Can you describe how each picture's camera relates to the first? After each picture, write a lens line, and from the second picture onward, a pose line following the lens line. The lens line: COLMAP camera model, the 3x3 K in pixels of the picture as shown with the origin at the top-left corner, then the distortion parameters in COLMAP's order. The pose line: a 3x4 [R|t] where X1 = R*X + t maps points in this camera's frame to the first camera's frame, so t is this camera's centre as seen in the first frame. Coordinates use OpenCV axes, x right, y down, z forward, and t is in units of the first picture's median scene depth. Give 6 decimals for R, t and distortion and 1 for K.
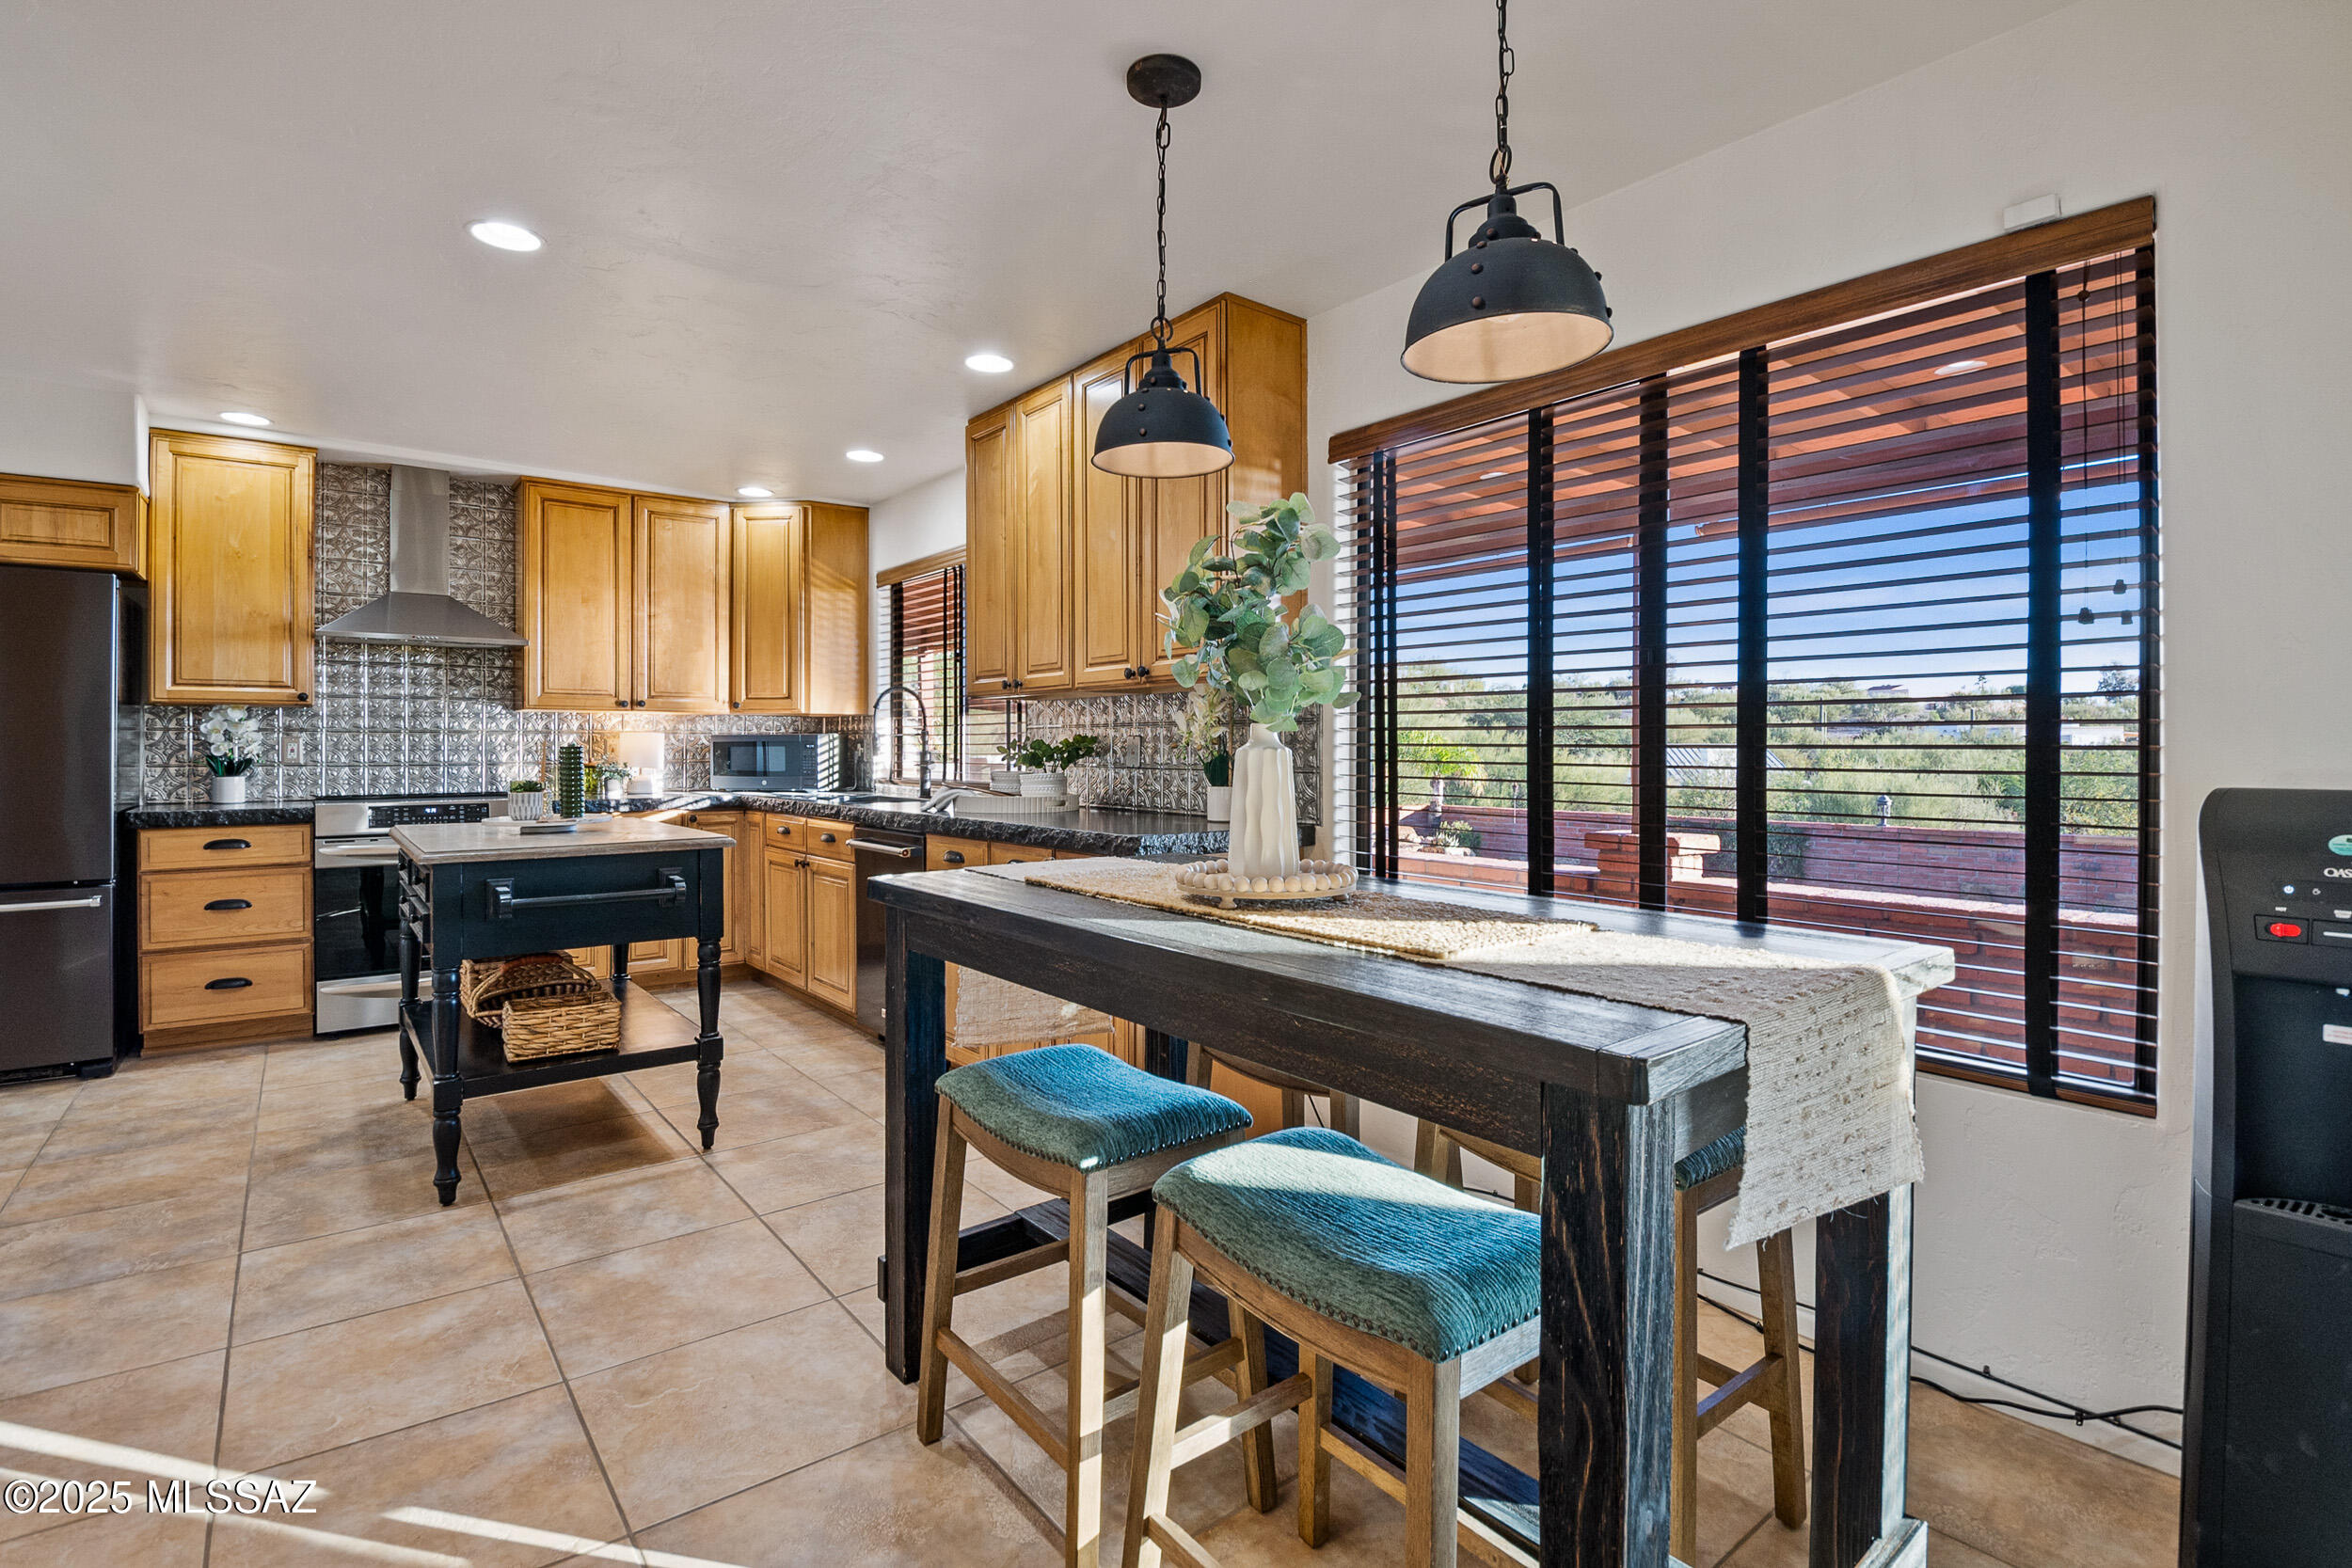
lens RADIAL K [[1099.7, 0, 1185.0], [0, 1099.7, 746.7], [0, 0, 1]] dist [0.001527, -0.021927]
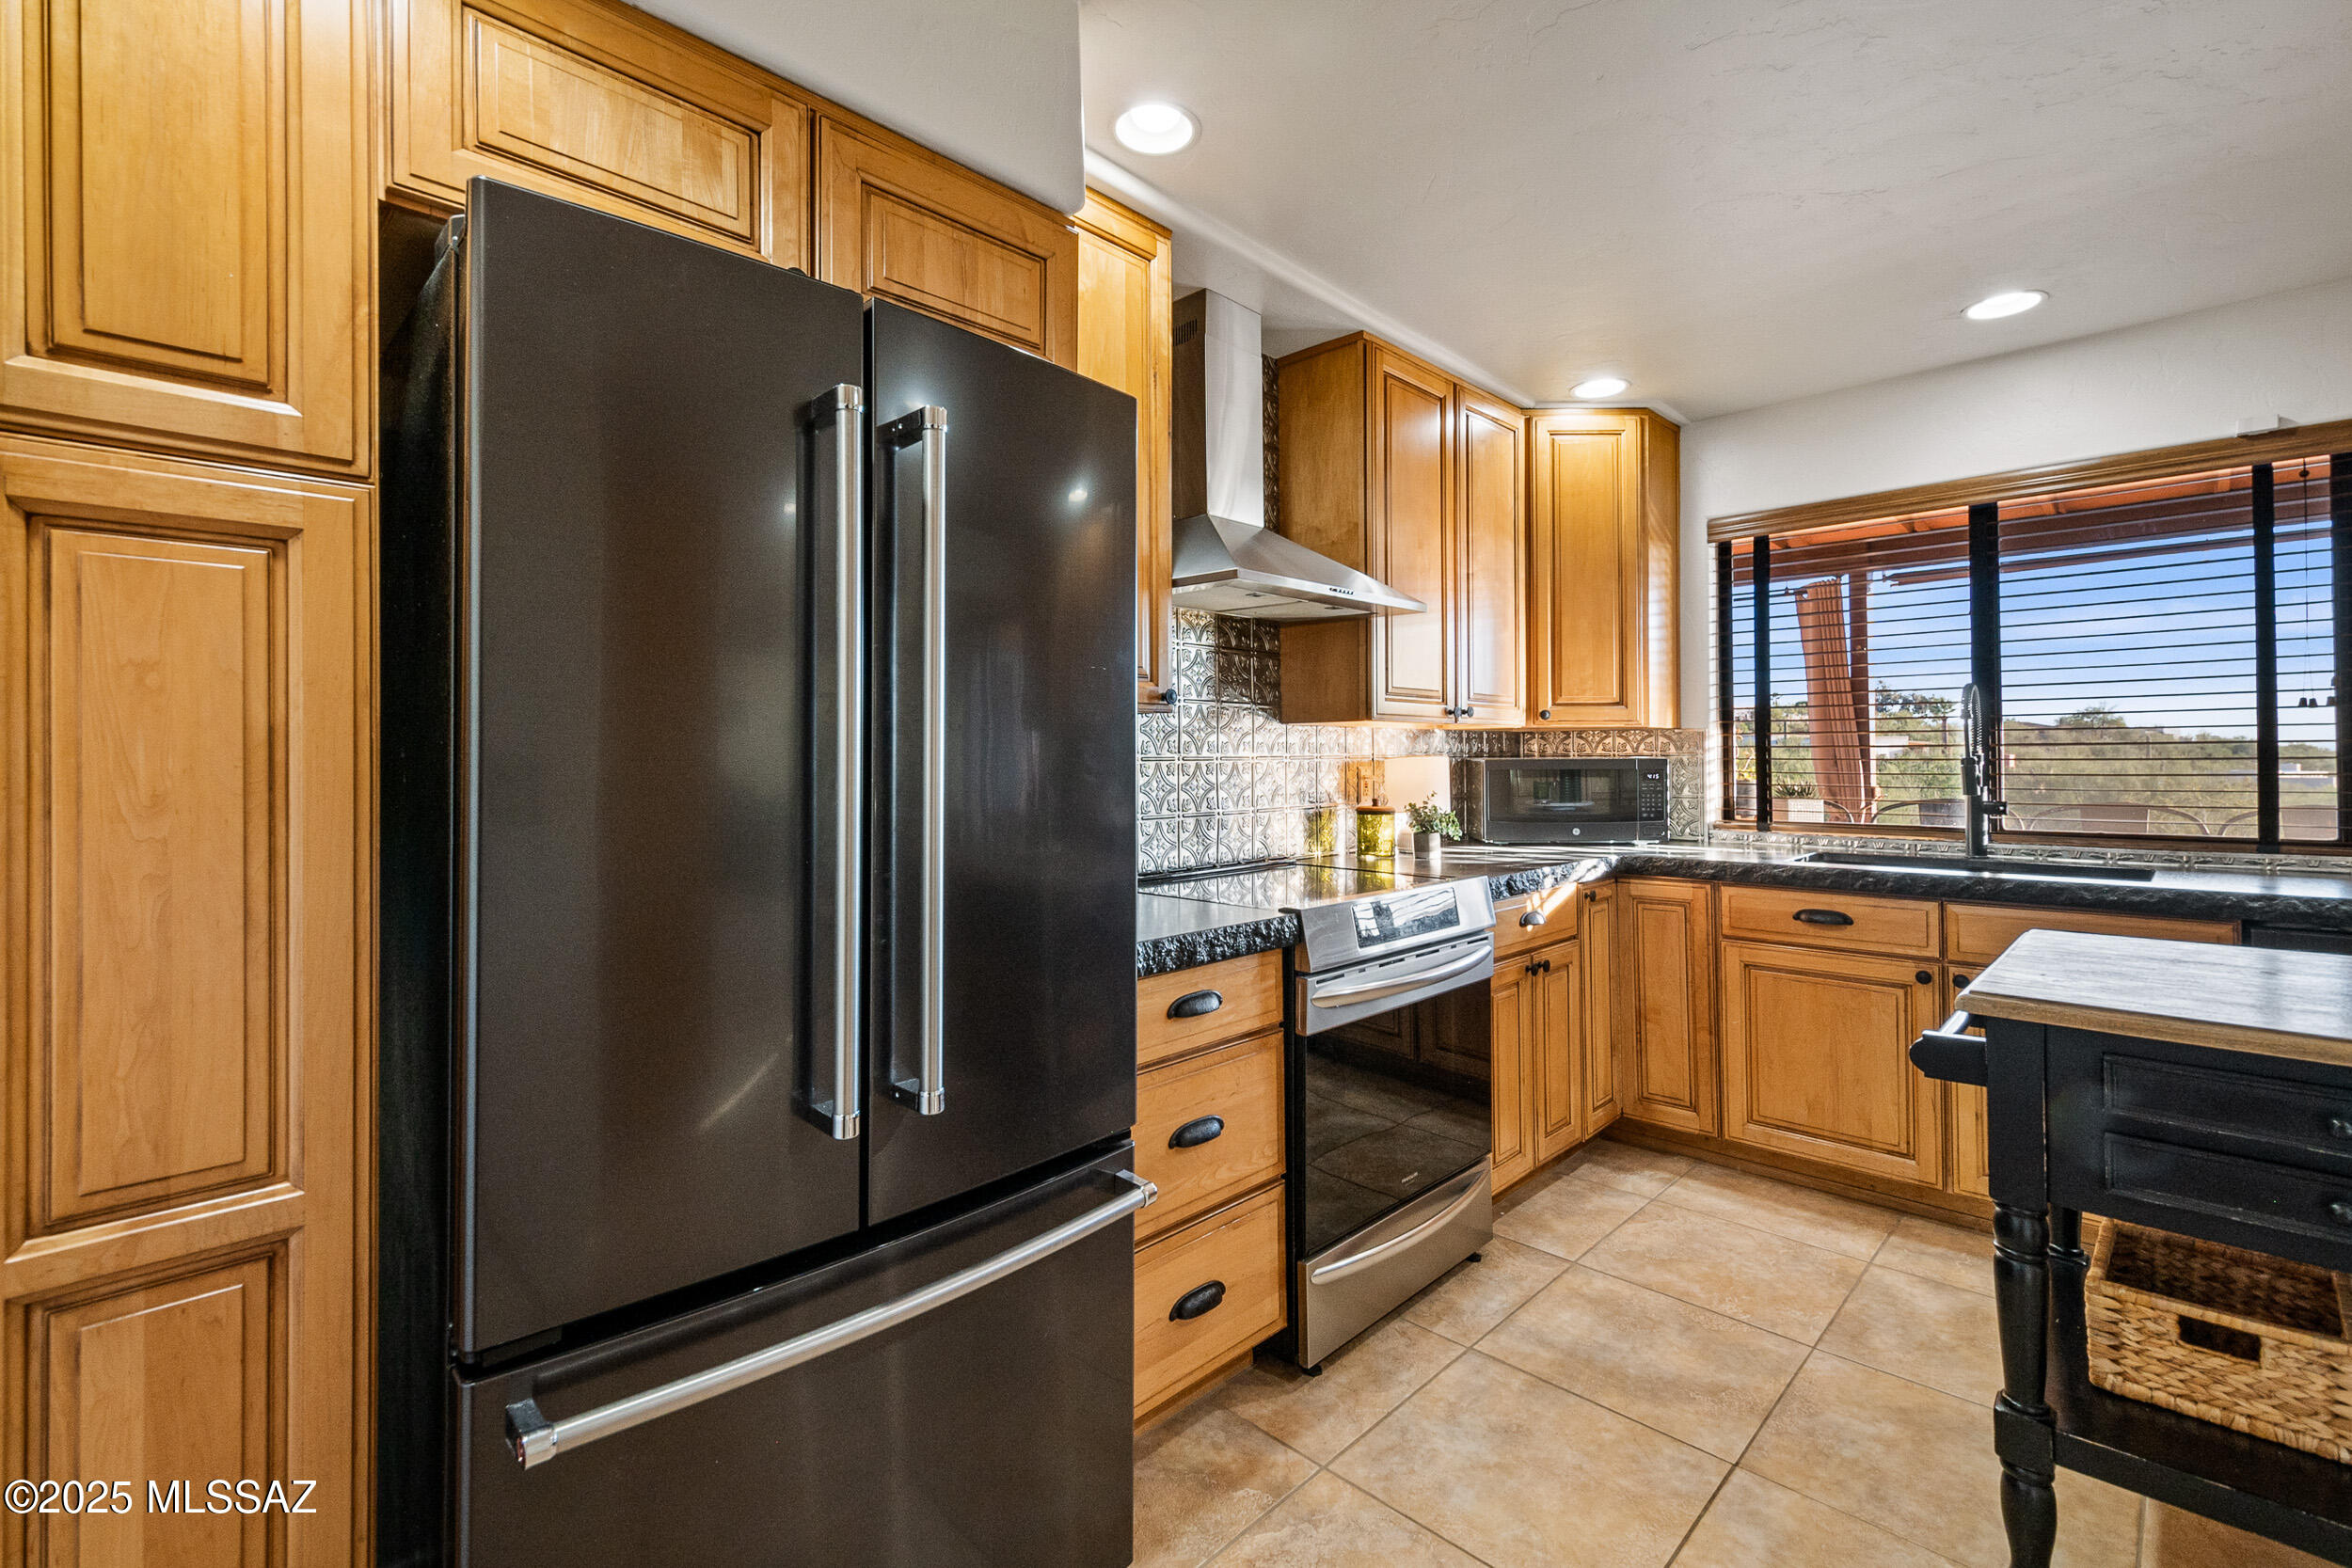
lens RADIAL K [[1042.1, 0, 1175.7], [0, 1042.1, 748.1], [0, 0, 1]] dist [0.021878, -0.005133]
pose [[0.993236, -0.005009, 0.116005, -0.822109], [0.006175, 0.999934, -0.009696, -0.015307], [-0.115949, 0.010346, 0.993201, 0.474482]]
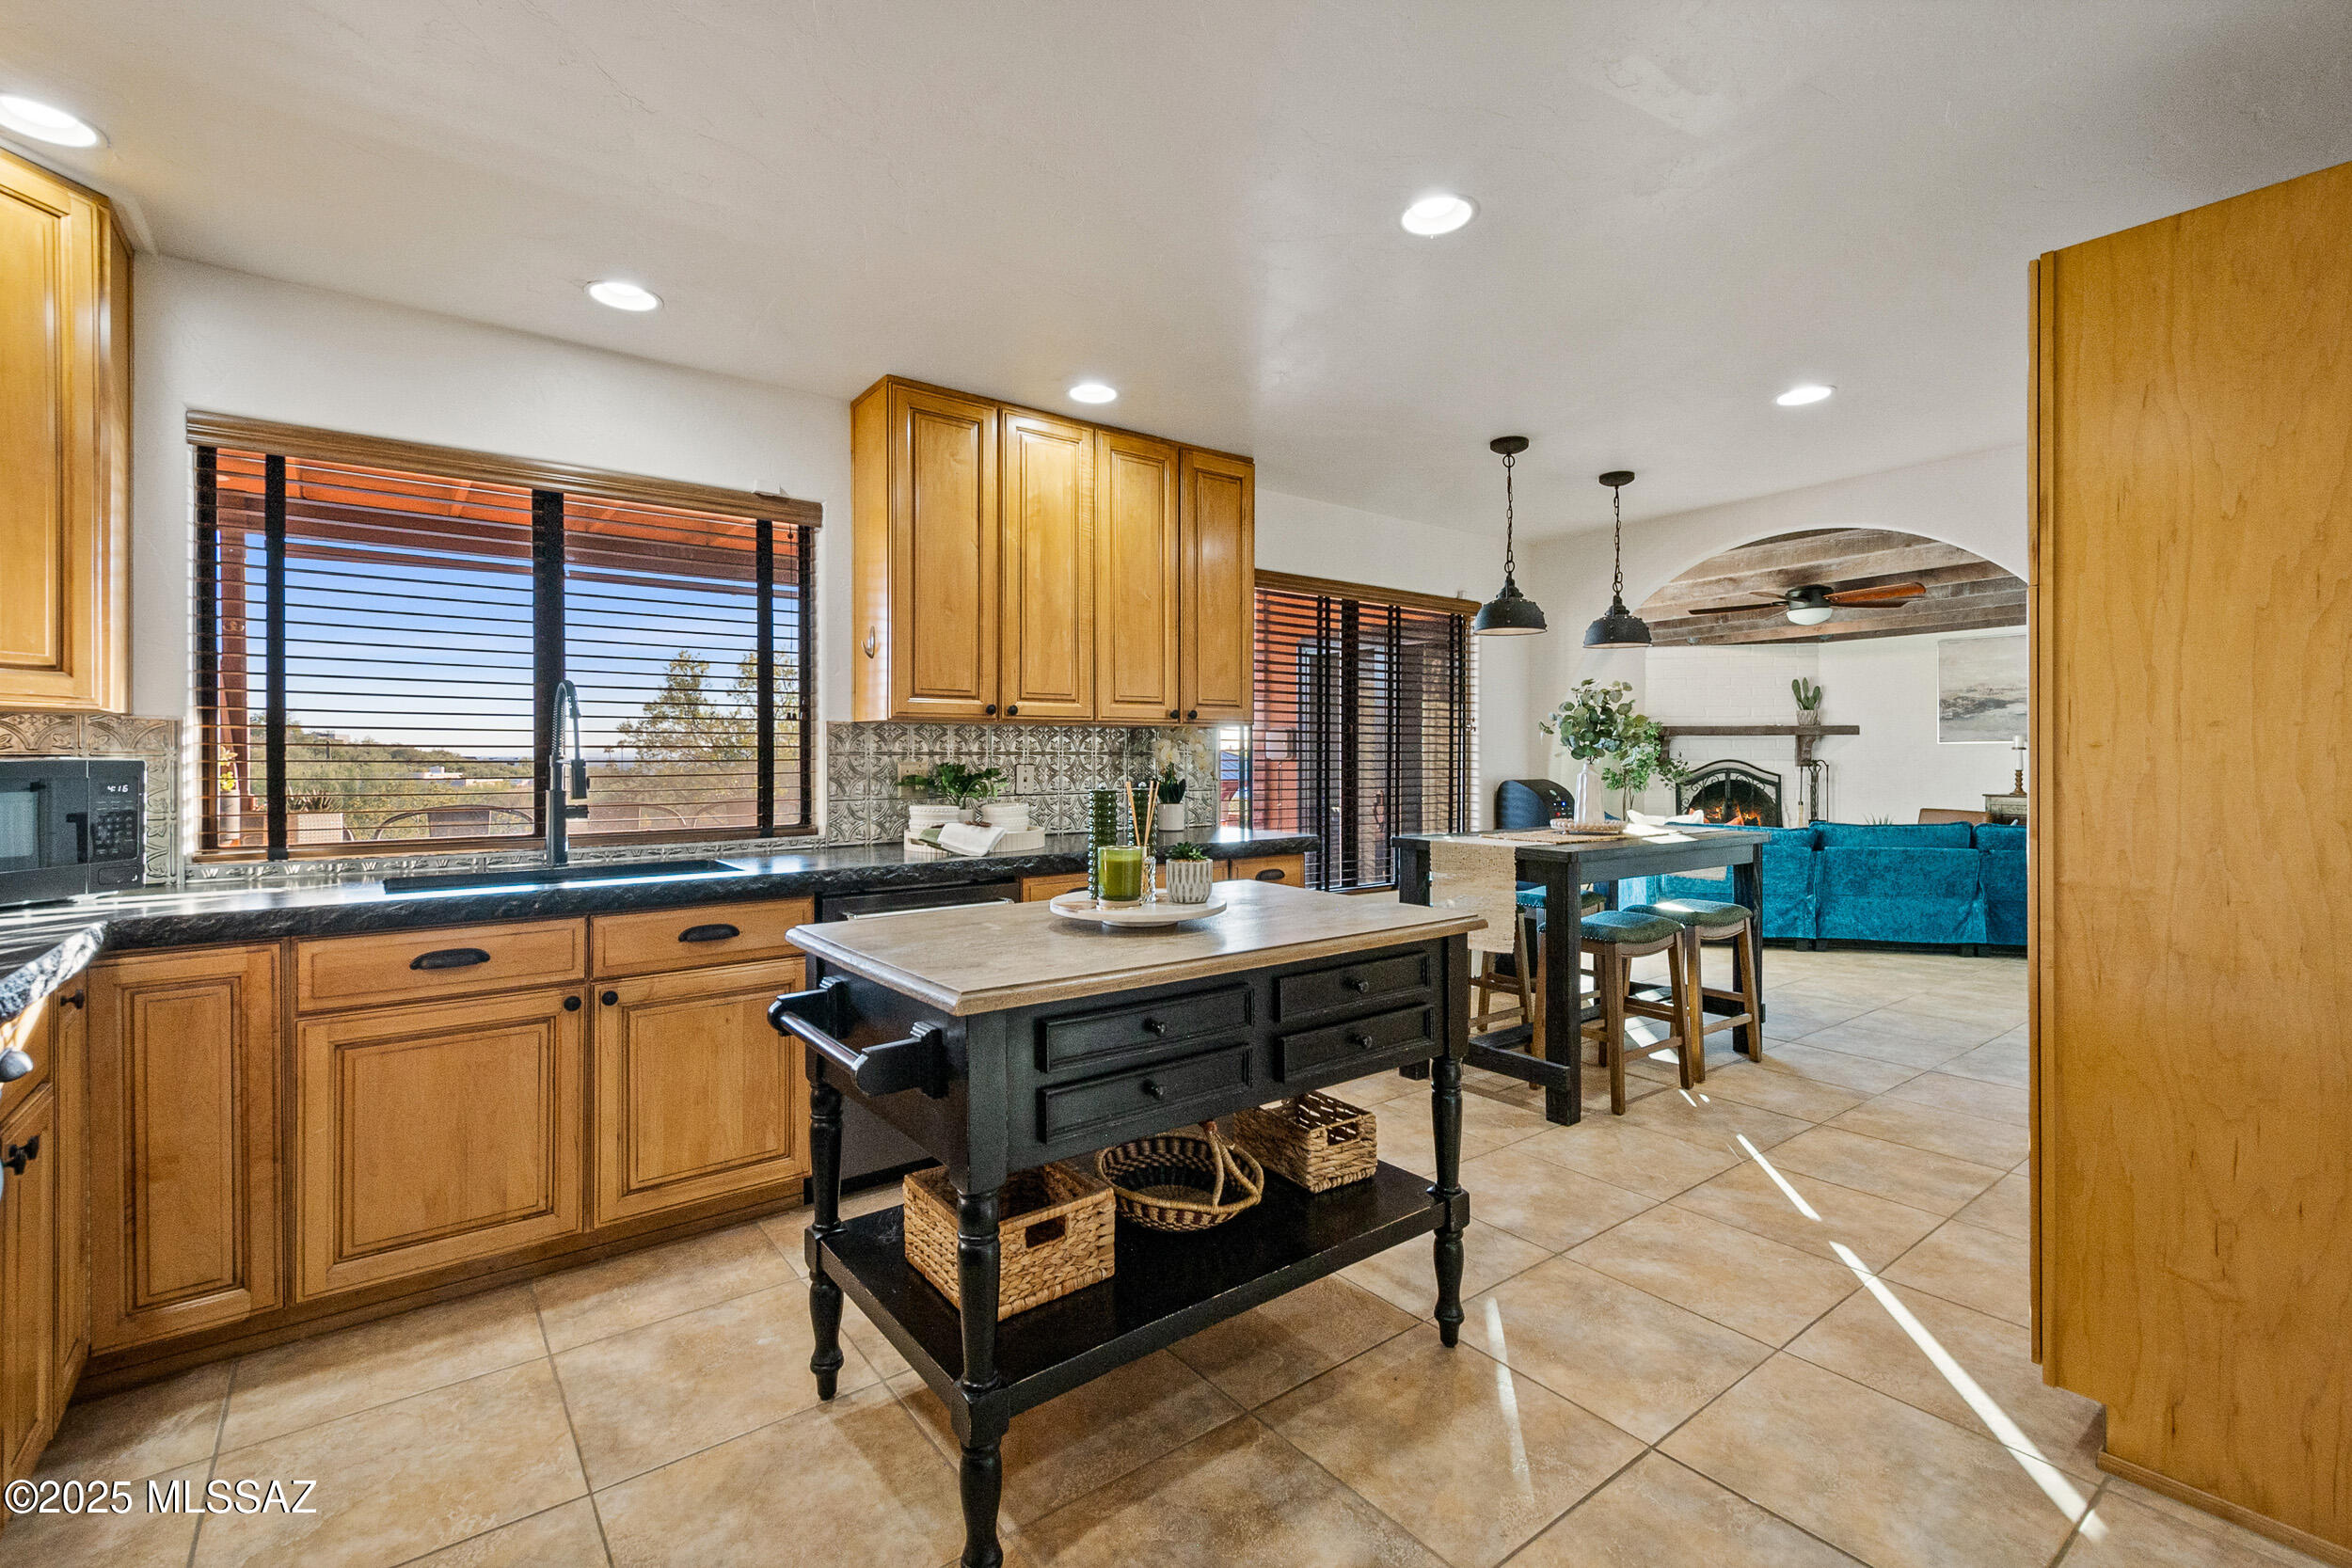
lens RADIAL K [[1040.0, 0, 1173.3], [0, 1040.0, 753.6], [0, 0, 1]] dist [0.020435, -0.007695]
pose [[0.024159, 0.002205, 0.999706, -0.856981], [0.001922, 0.999996, -0.002252, -0.014048], [-0.999706, 0.001976, 0.024154, 0.691553]]
